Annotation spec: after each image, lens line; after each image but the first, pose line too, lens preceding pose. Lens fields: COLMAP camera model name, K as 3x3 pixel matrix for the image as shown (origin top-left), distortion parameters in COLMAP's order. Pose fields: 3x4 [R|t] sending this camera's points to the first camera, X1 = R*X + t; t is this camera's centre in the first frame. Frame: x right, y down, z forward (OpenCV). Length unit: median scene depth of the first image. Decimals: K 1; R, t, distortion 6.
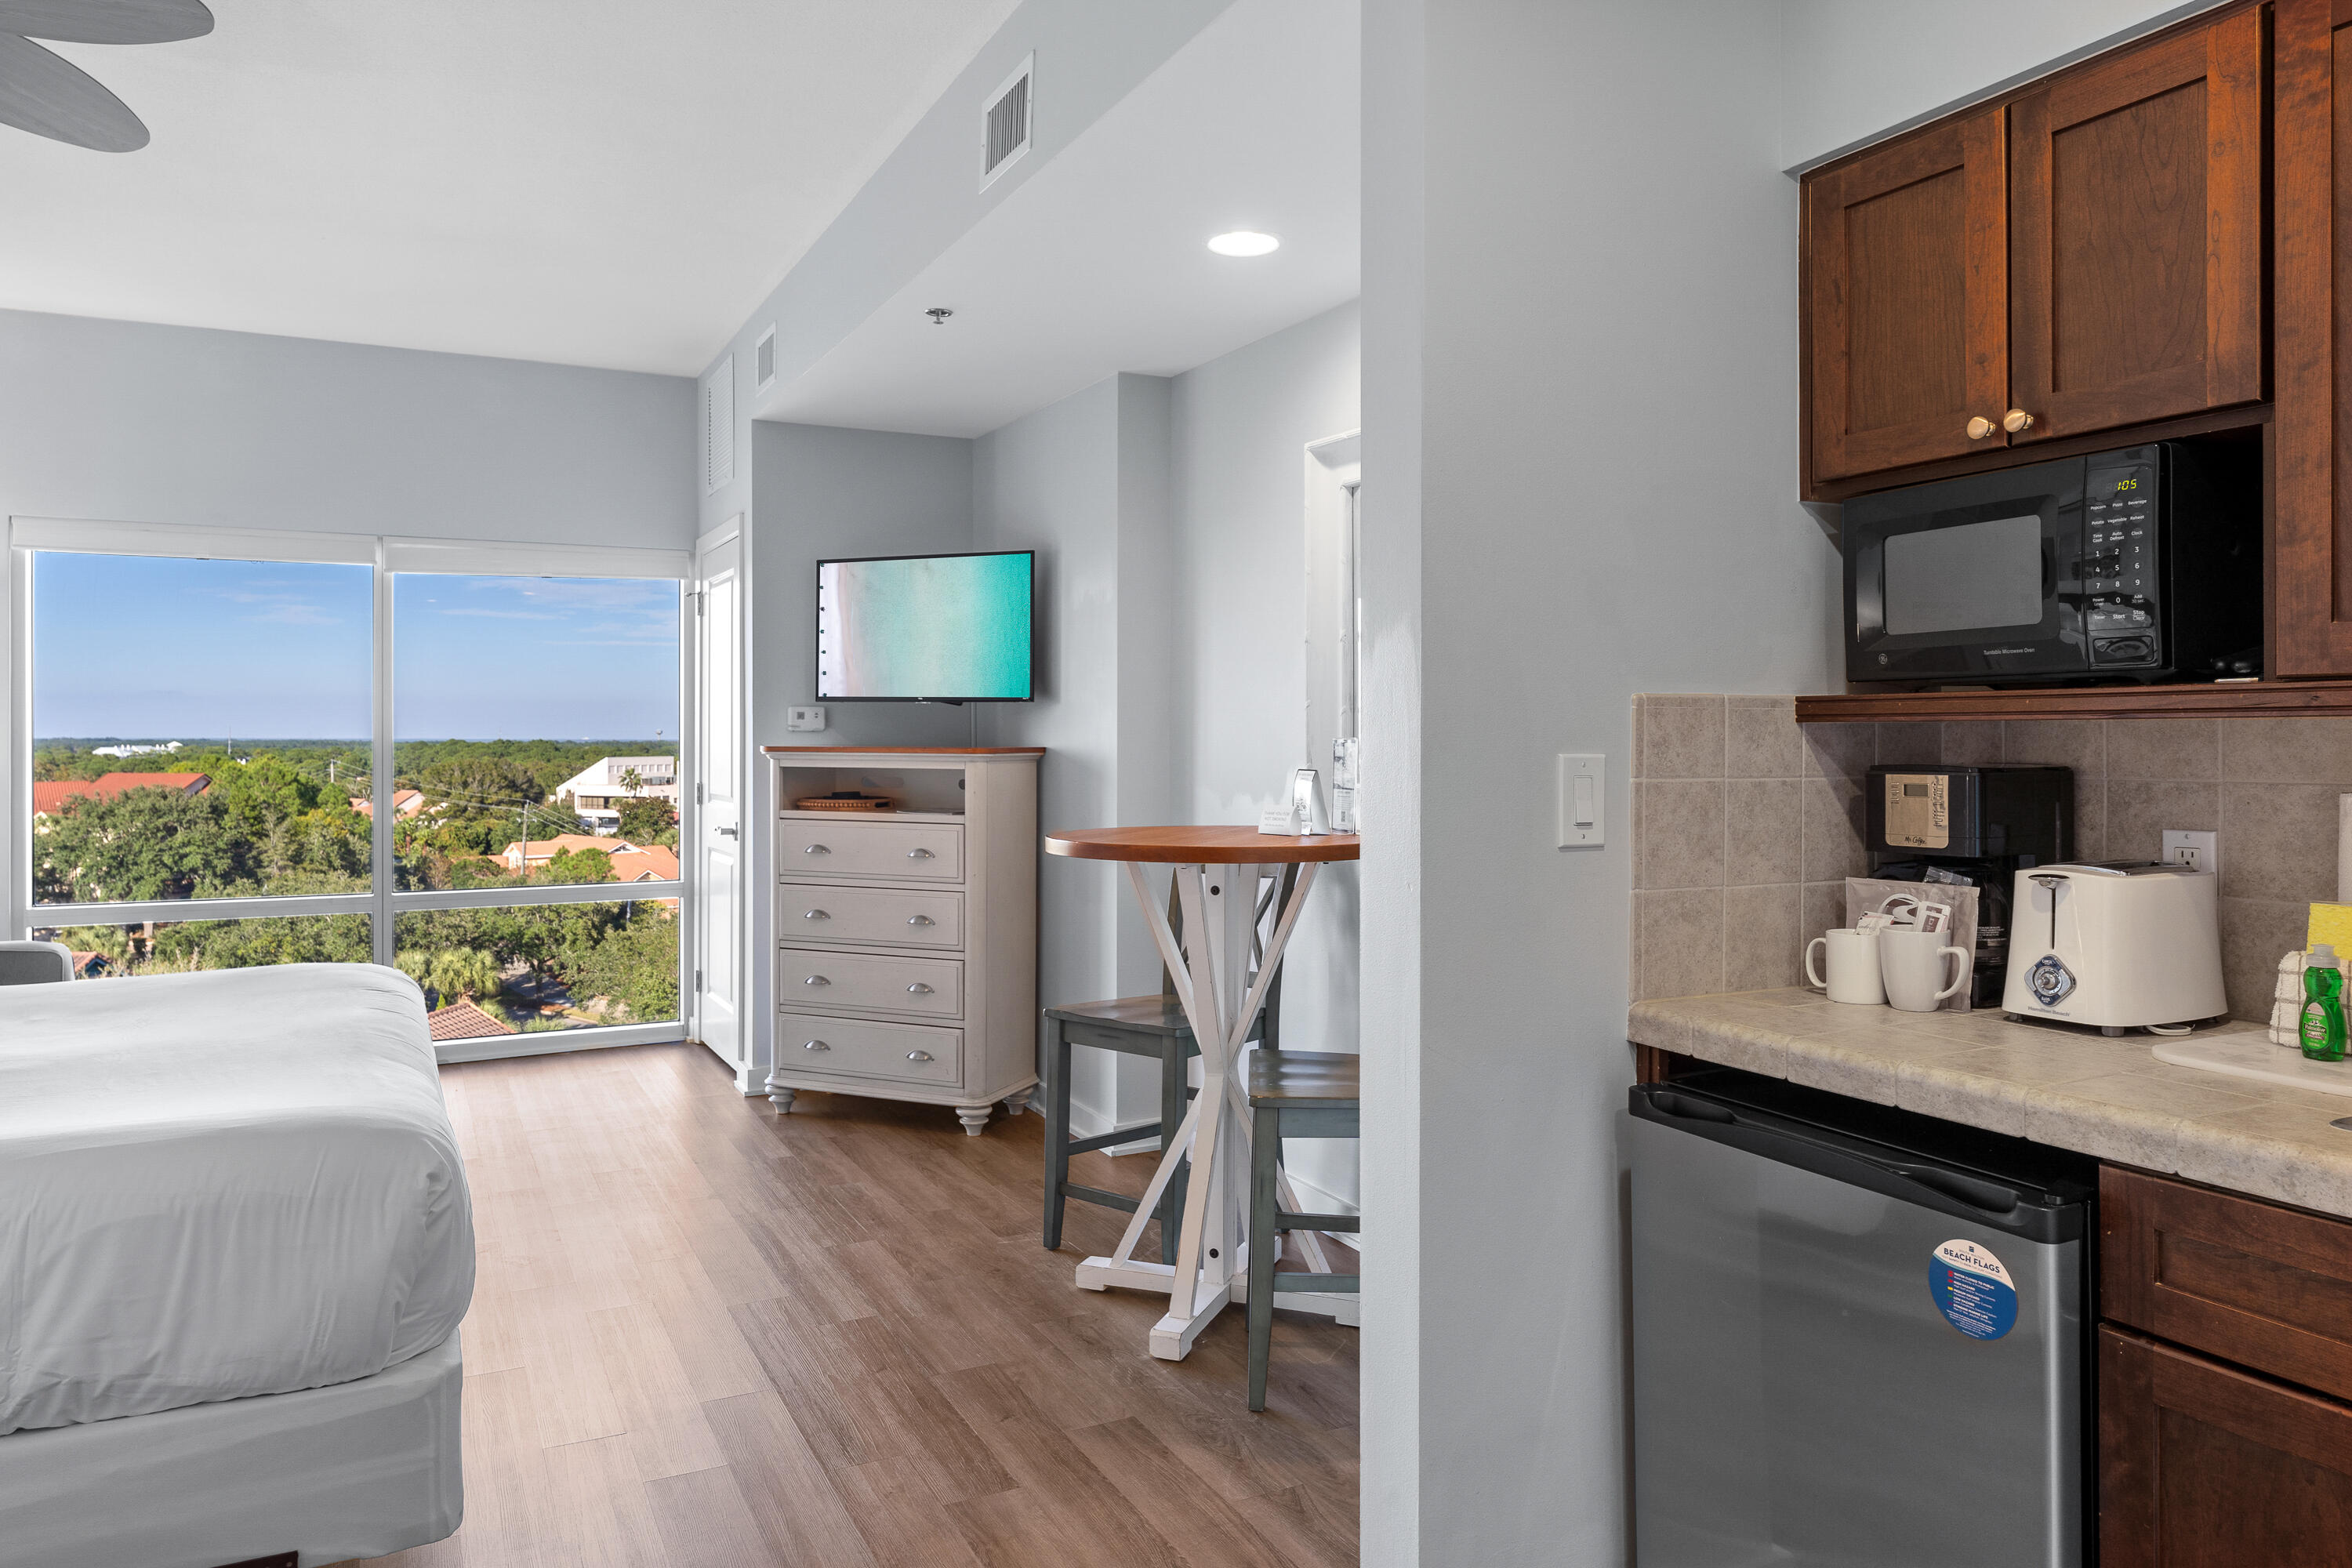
lens RADIAL K [[1493.5, 0, 1199.5], [0, 1493.5, 743.3], [0, 0, 1]] dist [0.000351, -0.000972]
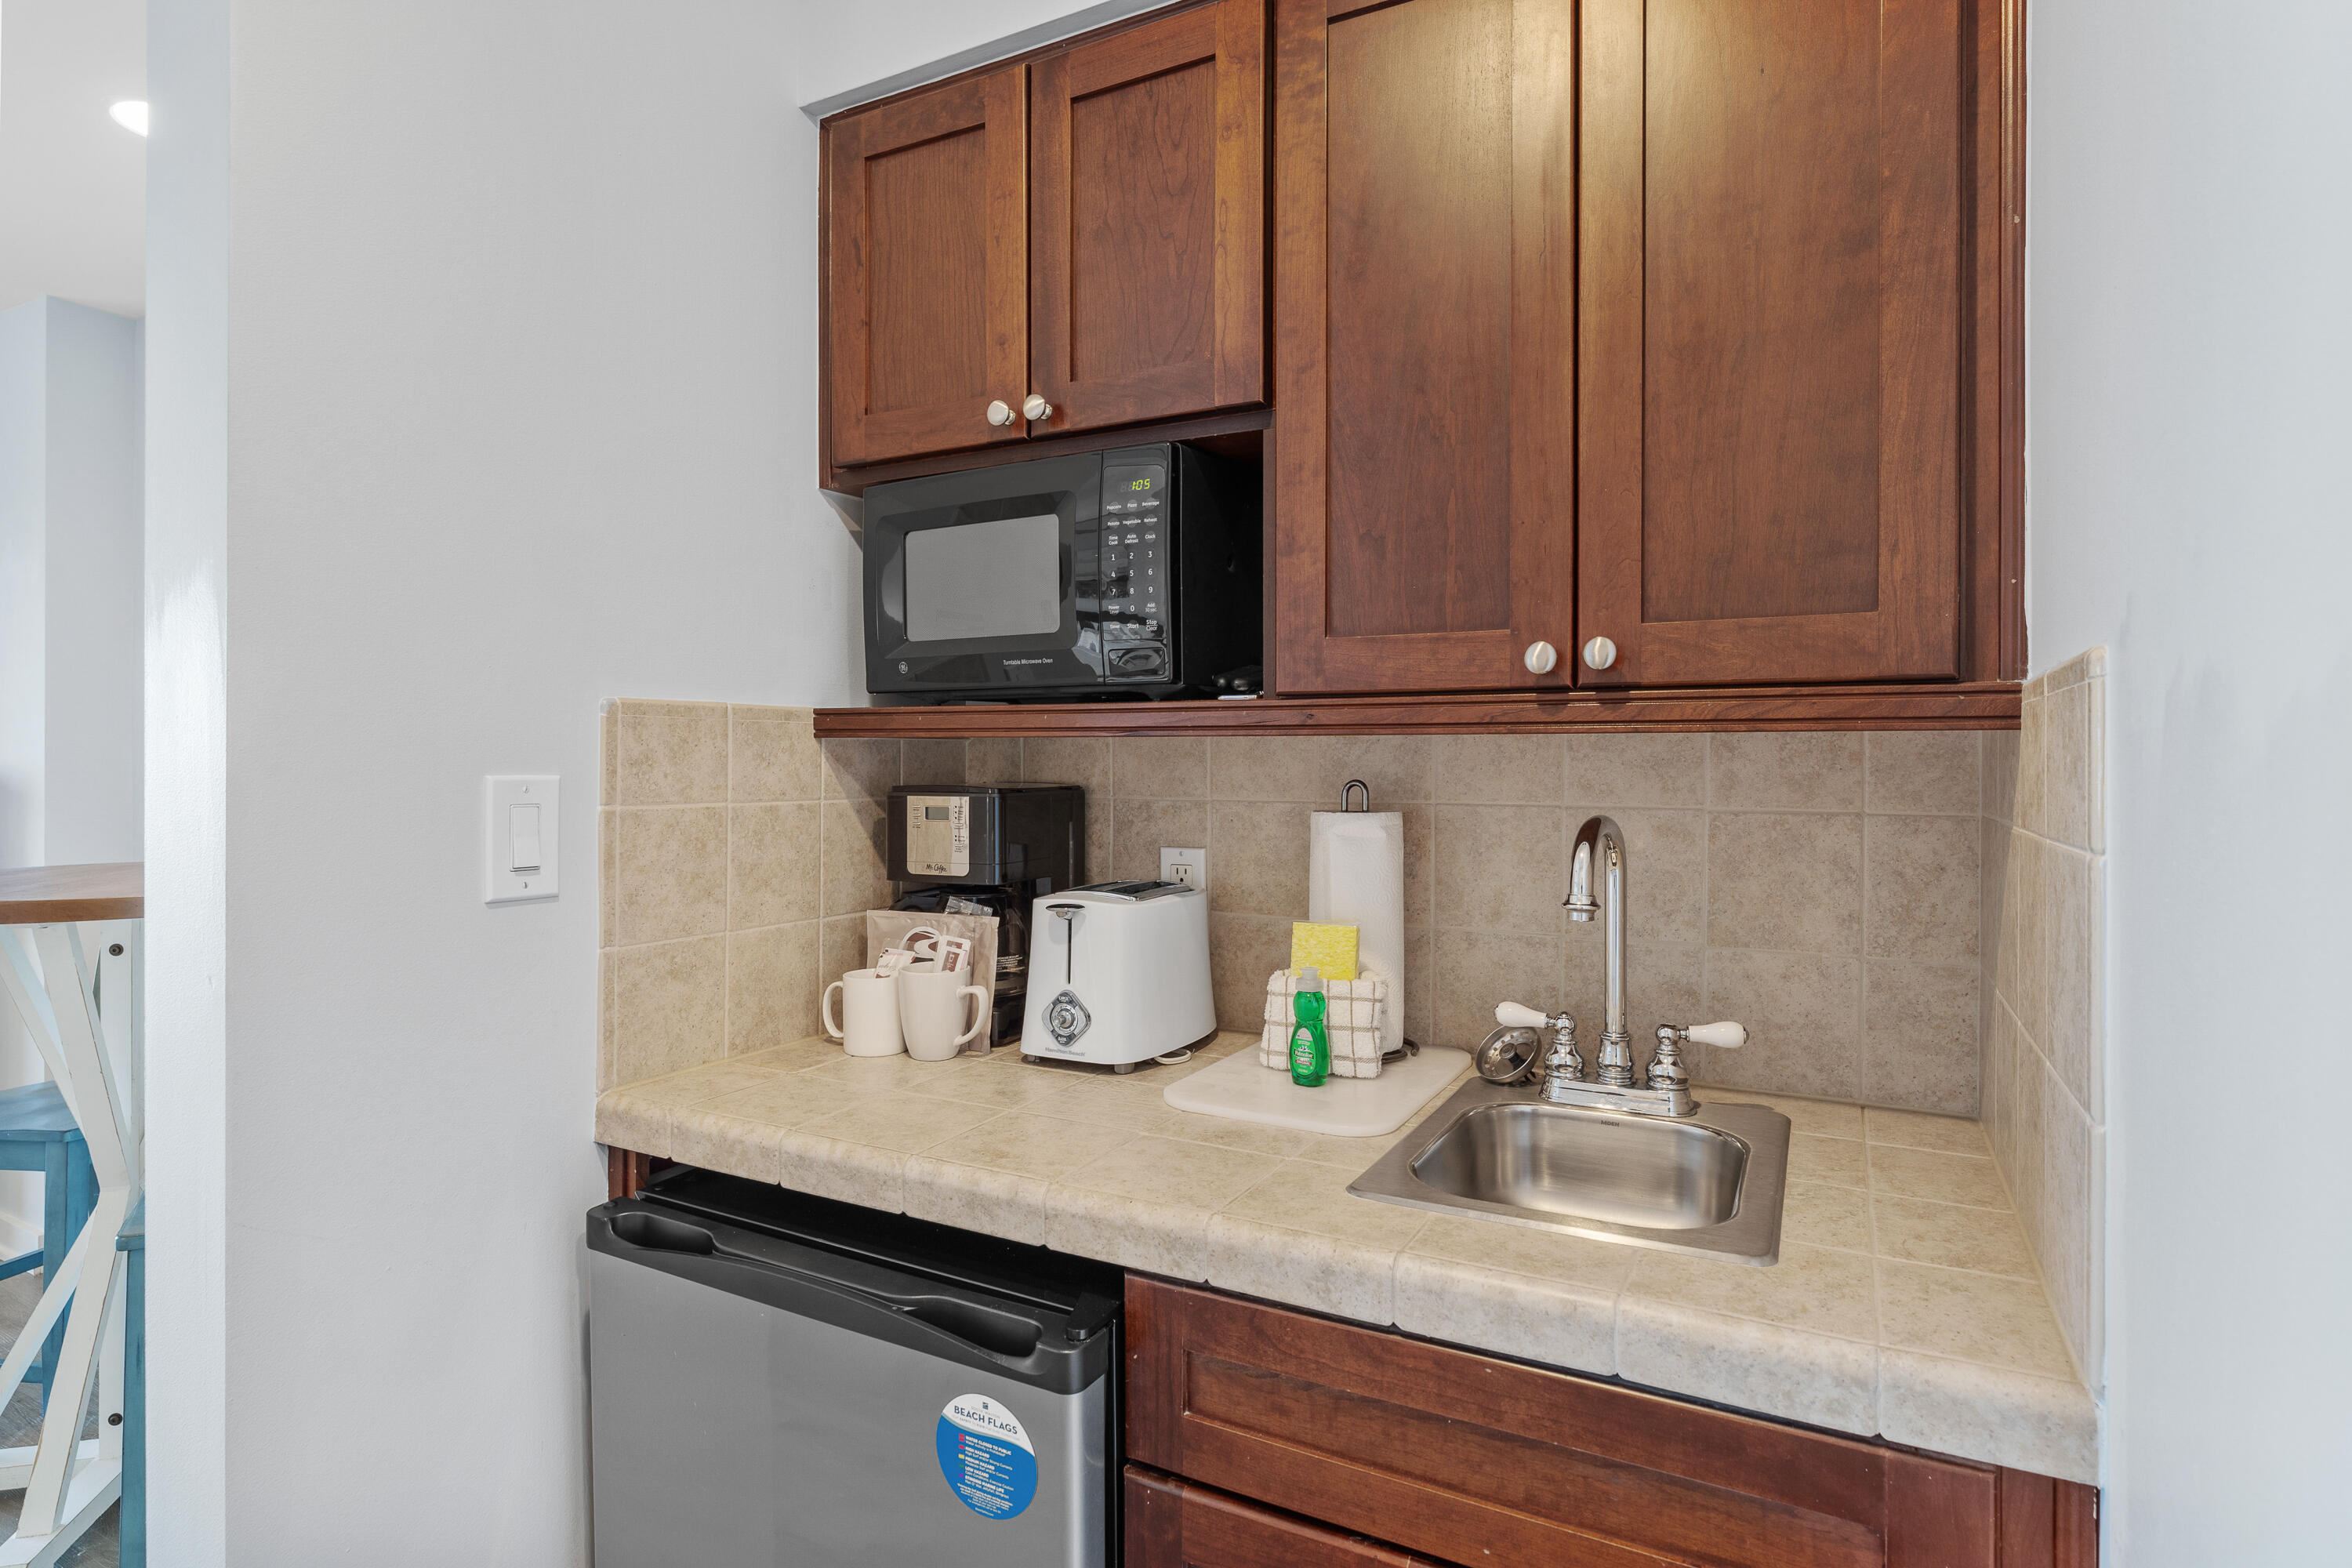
lens RADIAL K [[1229.1, 0, 1173.2], [0, 1229.1, 774.4], [0, 0, 1]] dist [-0.005461, -0.001335]
pose [[0.815994, -0.003654, 0.578048, 0.178446], [-0.003087, 0.999938, 0.010678, -0.000869], [-0.578052, -0.010498, 0.815933, 0.332123]]
